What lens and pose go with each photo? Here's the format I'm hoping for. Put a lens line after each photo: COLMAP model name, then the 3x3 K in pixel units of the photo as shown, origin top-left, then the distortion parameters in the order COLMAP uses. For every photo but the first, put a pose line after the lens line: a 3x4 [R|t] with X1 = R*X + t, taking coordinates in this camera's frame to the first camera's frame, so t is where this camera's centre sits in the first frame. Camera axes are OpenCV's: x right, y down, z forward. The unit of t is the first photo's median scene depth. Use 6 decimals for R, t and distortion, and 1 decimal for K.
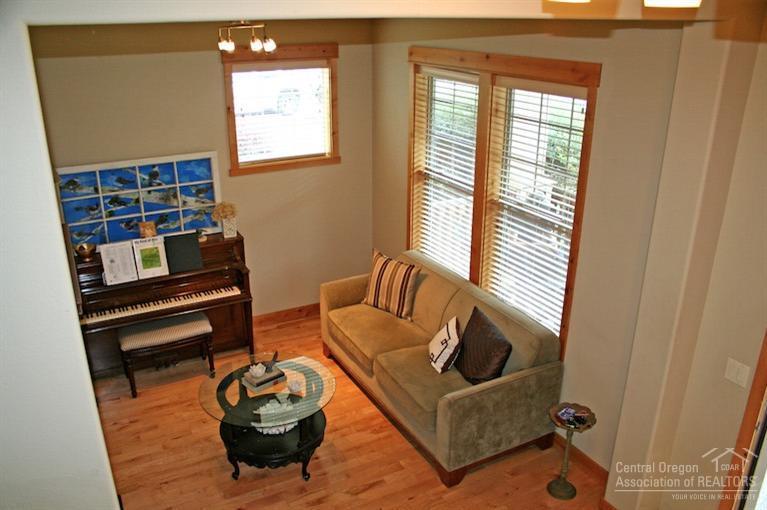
lens RADIAL K [[641.5, 0, 381.7], [0, 641.5, 256.9], [0, 0, 1]] dist [-0.089045, 0.006632]
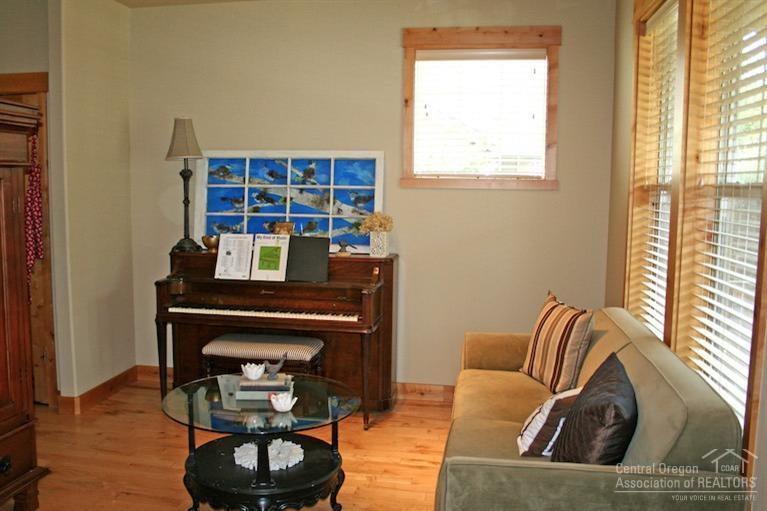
lens RADIAL K [[711.1, 0, 382.8], [0, 711.1, 255.4], [0, 0, 1]] dist [-0.092674, 0.000000]
pose [[0.795264, 0.068504, -0.602381, 0.302059], [-0.228086, 0.954405, -0.192583, 0.138599], [0.561722, 0.290549, 0.774629, 0.348642]]
